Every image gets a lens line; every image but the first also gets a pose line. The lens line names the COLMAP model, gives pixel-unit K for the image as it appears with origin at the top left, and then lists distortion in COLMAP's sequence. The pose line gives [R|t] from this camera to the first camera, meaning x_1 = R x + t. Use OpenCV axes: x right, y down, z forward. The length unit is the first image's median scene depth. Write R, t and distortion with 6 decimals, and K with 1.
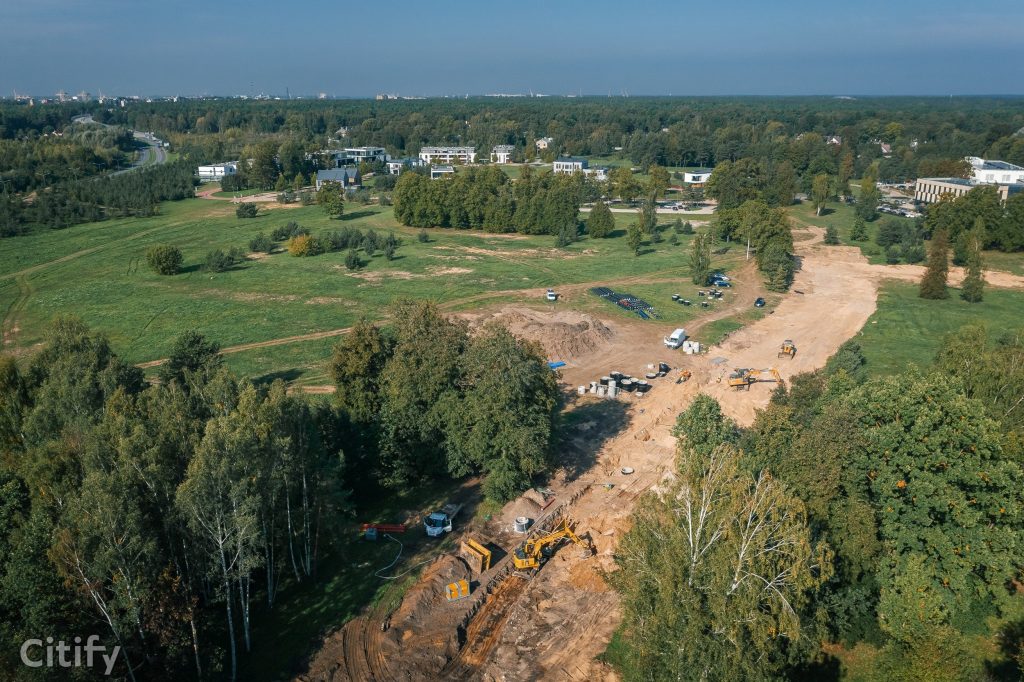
lens RADIAL K [[784.5, 0, 512.0], [0, 784.5, 341.0], [0, 0, 1]] dist [-0.008013, 0.005557]
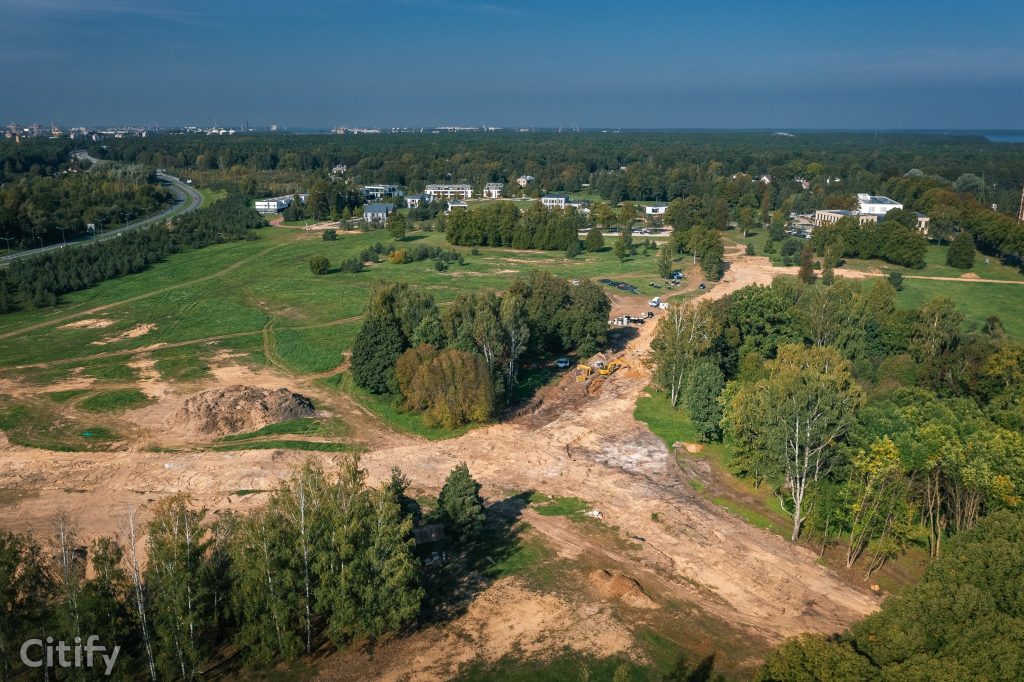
lens RADIAL K [[784.5, 0, 512.0], [0, 784.5, 341.0], [0, 0, 1]] dist [-0.008013, 0.005557]
pose [[0.998187, -0.011731, 0.059039, -0.132273], [0.013980, 0.999186, -0.037829, 0.088901], [-0.058547, 0.038585, 0.997539, -0.448237]]
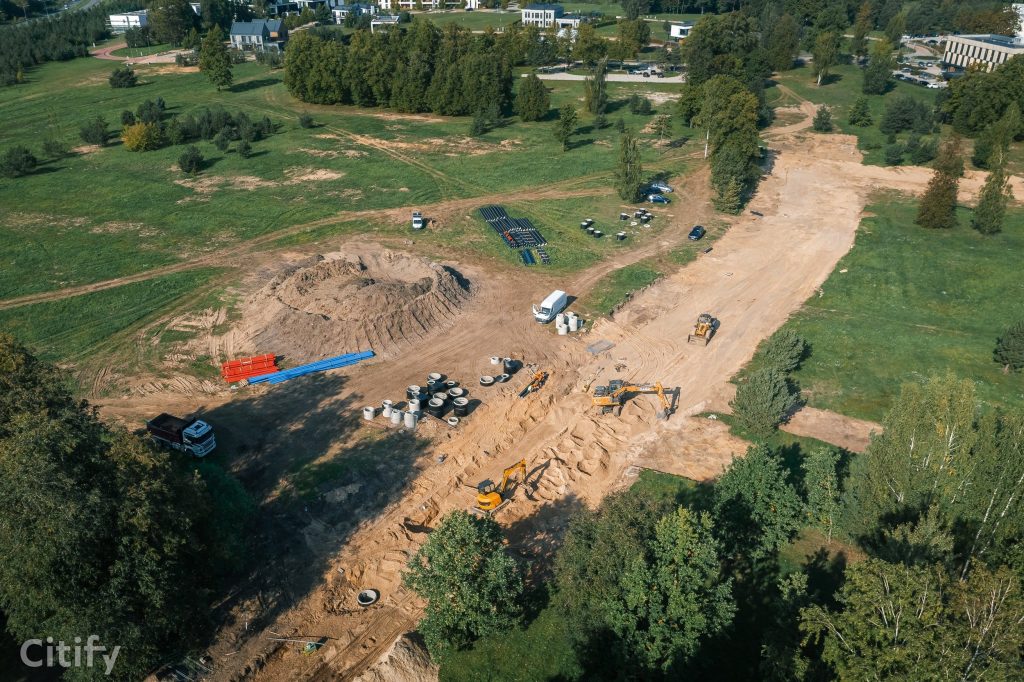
lens RADIAL K [[784.5, 0, 512.0], [0, 784.5, 341.0], [0, 0, 1]] dist [-0.008013, 0.005557]
pose [[0.999757, 0.008343, -0.020403, 0.114171], [-0.004361, 0.982175, 0.187918, -0.063653], [0.021607, -0.187784, 0.981973, 0.179968]]
